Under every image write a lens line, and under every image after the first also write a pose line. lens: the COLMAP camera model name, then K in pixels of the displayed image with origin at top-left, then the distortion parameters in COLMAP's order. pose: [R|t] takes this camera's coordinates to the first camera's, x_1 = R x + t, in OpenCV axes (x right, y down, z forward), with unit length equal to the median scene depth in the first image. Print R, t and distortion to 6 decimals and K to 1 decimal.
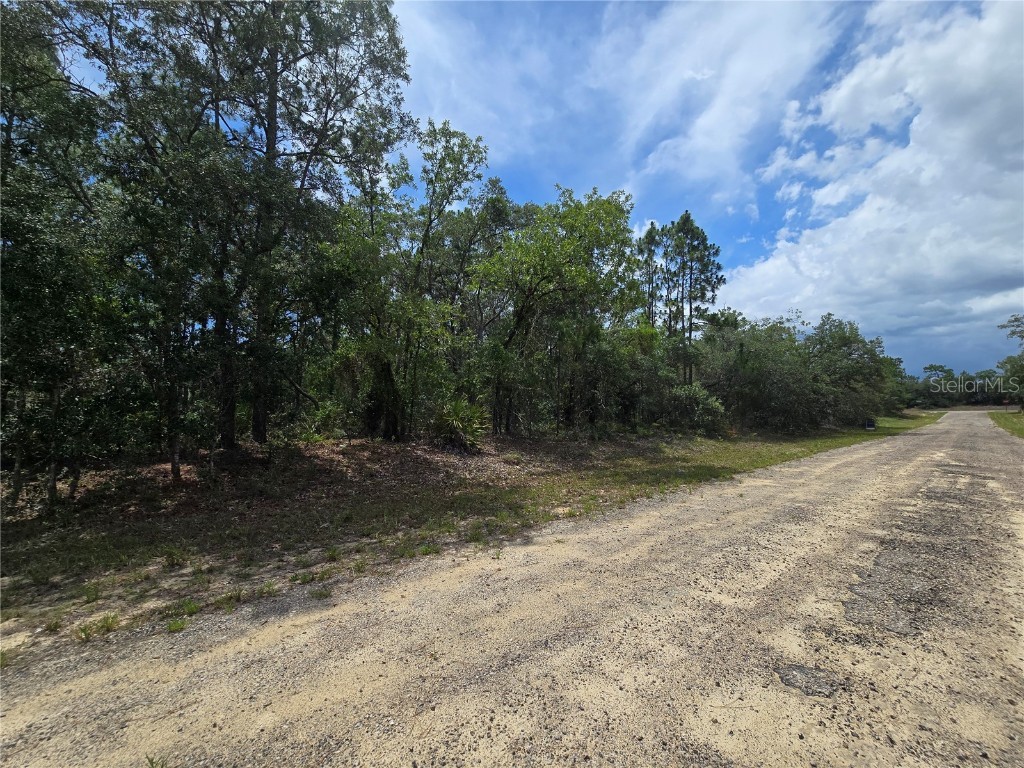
lens RADIAL K [[412.0, 0, 510.7], [0, 412.0, 377.5], [0, 0, 1]] dist [-0.013710, 0.000001]
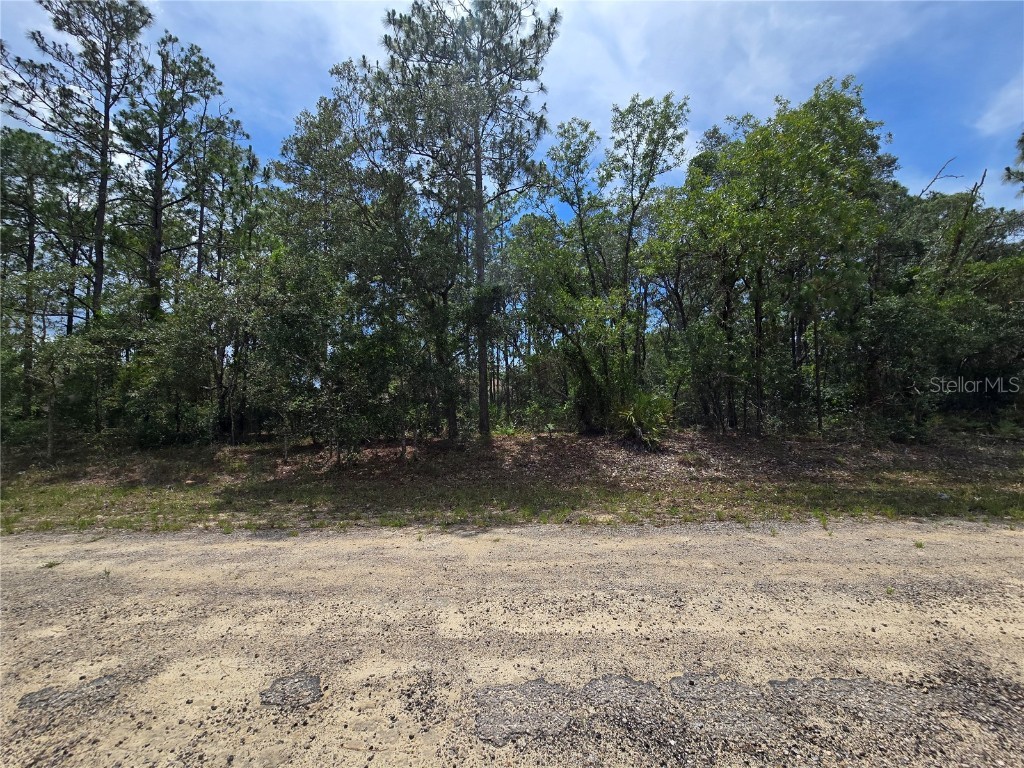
lens RADIAL K [[412.0, 0, 510.3], [0, 412.0, 384.0], [0, 0, 1]] dist [-0.013710, 0.000001]
pose [[0.730594, -0.064654, -0.679744, 0.593379], [0.087339, 0.996178, -0.000880, 0.013297], [0.677203, -0.058725, 0.733449, 0.212990]]
